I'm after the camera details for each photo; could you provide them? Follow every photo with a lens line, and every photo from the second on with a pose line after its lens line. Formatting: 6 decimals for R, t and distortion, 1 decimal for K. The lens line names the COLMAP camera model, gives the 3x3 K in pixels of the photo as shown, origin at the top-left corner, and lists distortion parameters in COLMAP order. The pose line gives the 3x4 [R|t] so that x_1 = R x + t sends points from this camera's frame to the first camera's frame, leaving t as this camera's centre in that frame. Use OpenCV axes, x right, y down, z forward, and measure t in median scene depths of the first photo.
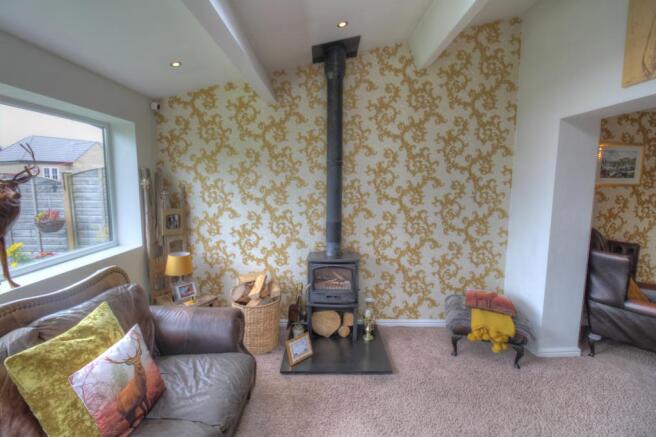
lens RADIAL K [[303.0, 0, 330.4], [0, 303.0, 214.4], [0, 0, 1]] dist [-0.006071, -0.007837]
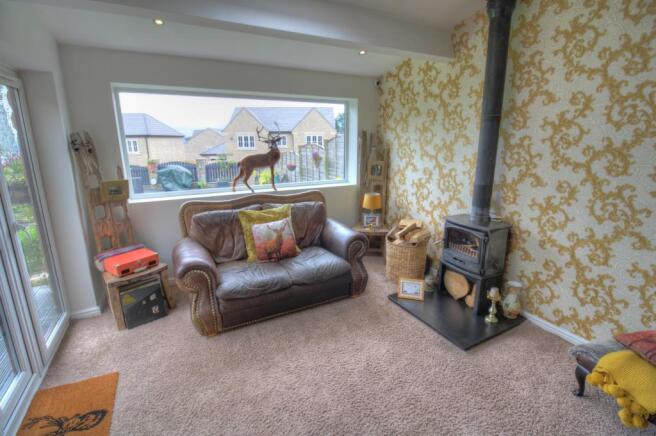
lens RADIAL K [[303.0, 0, 321.3], [0, 303.0, 211.5], [0, 0, 1]] dist [-0.006071, -0.007837]
pose [[0.456754, 0.198400, -0.867187, 0.574659], [-0.082870, 0.980064, 0.180576, -0.019455], [0.885725, -0.010615, 0.464089, 0.145642]]
